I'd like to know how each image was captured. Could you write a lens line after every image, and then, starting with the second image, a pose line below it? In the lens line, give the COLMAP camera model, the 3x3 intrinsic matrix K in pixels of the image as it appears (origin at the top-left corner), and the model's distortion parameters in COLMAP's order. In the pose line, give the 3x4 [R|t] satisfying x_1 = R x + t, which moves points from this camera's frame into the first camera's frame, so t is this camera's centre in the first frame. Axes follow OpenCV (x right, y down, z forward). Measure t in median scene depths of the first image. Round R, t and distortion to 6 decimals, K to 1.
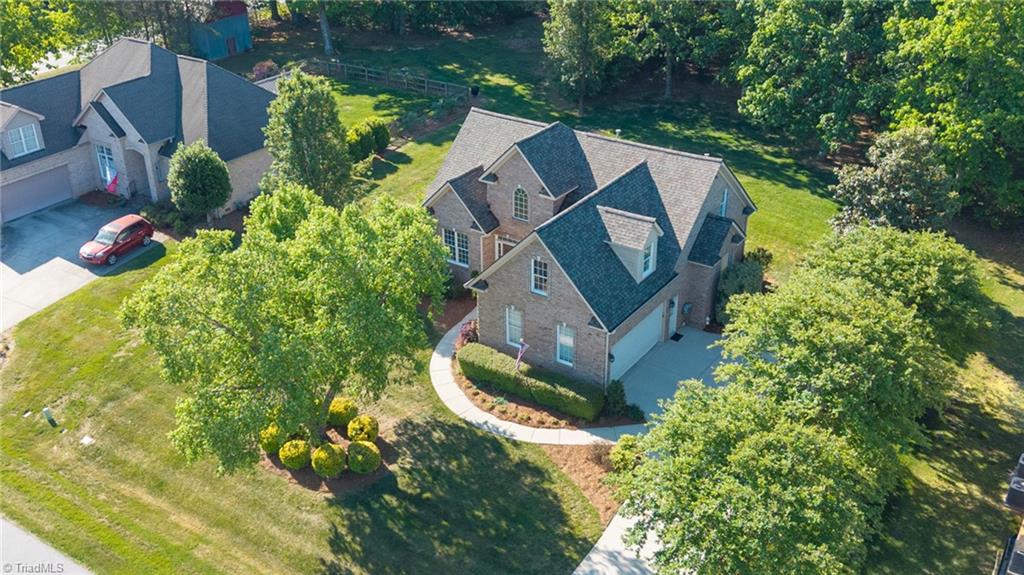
lens RADIAL K [[1018.5, 0, 512.0], [0, 1018.5, 287.5], [0, 0, 1]] dist [0.062289, -0.007904]
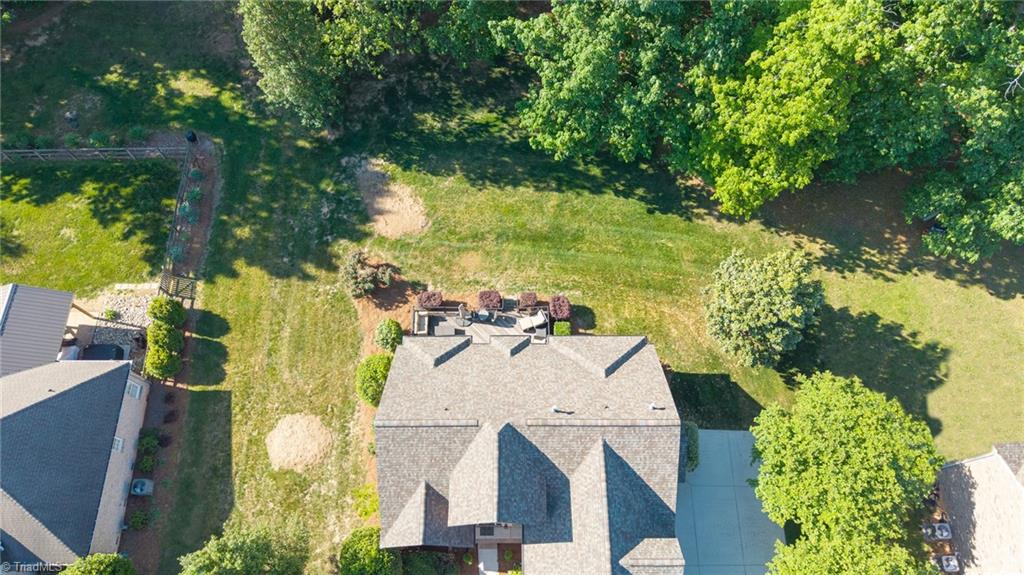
lens RADIAL K [[684.6, 0, 512.0], [0, 684.6, 287.5], [0, 0, 1]] dist [0.049805, -0.061839]
pose [[0.825046, -0.516893, 0.228301, -0.016936], [0.262504, 0.708386, 0.655195, -0.626204], [-0.500391, -0.480636, 0.720137, 0.576590]]
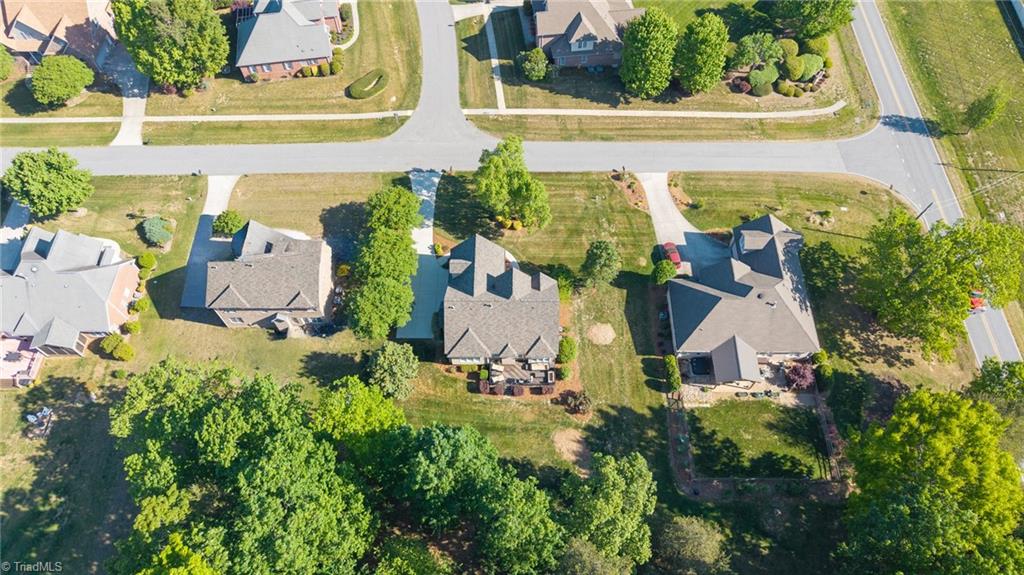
lens RADIAL K [[684.6, 0, 512.0], [0, 684.6, 287.5], [0, 0, 1]] dist [0.049805, -0.061839]
pose [[-0.832758, 0.482351, -0.271755, 0.470153], [-0.246852, 0.115866, 0.962101, -1.676992], [0.495558, 0.868281, 0.022581, 0.900332]]
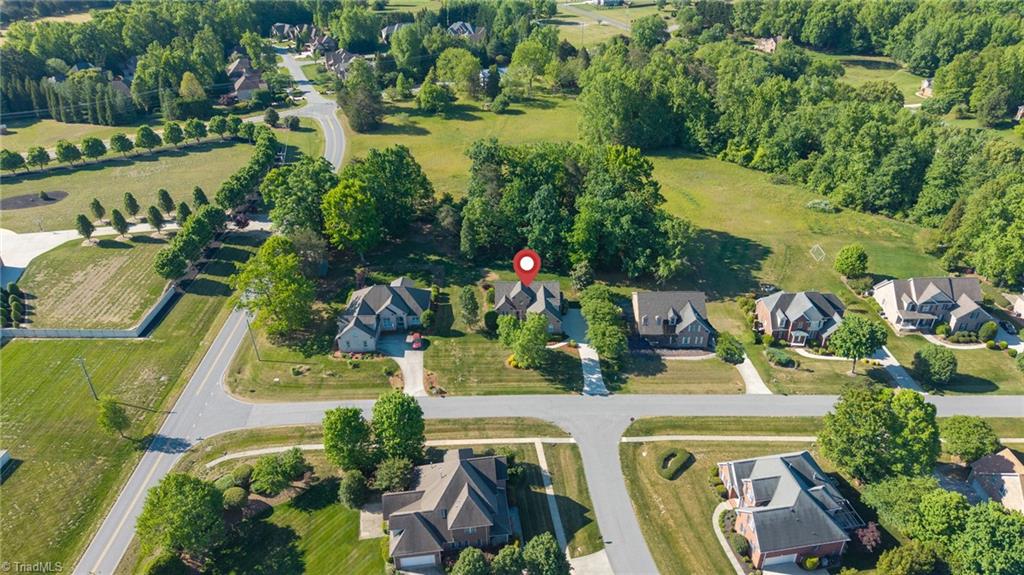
lens RADIAL K [[684.6, 0, 512.0], [0, 684.6, 287.5], [0, 0, 1]] dist [0.049805, -0.061839]
pose [[0.824371, -0.294749, 0.483255, -1.354404], [0.273008, 0.954907, 0.116704, -0.467323], [-0.495862, 0.035725, 0.867666, -1.475310]]
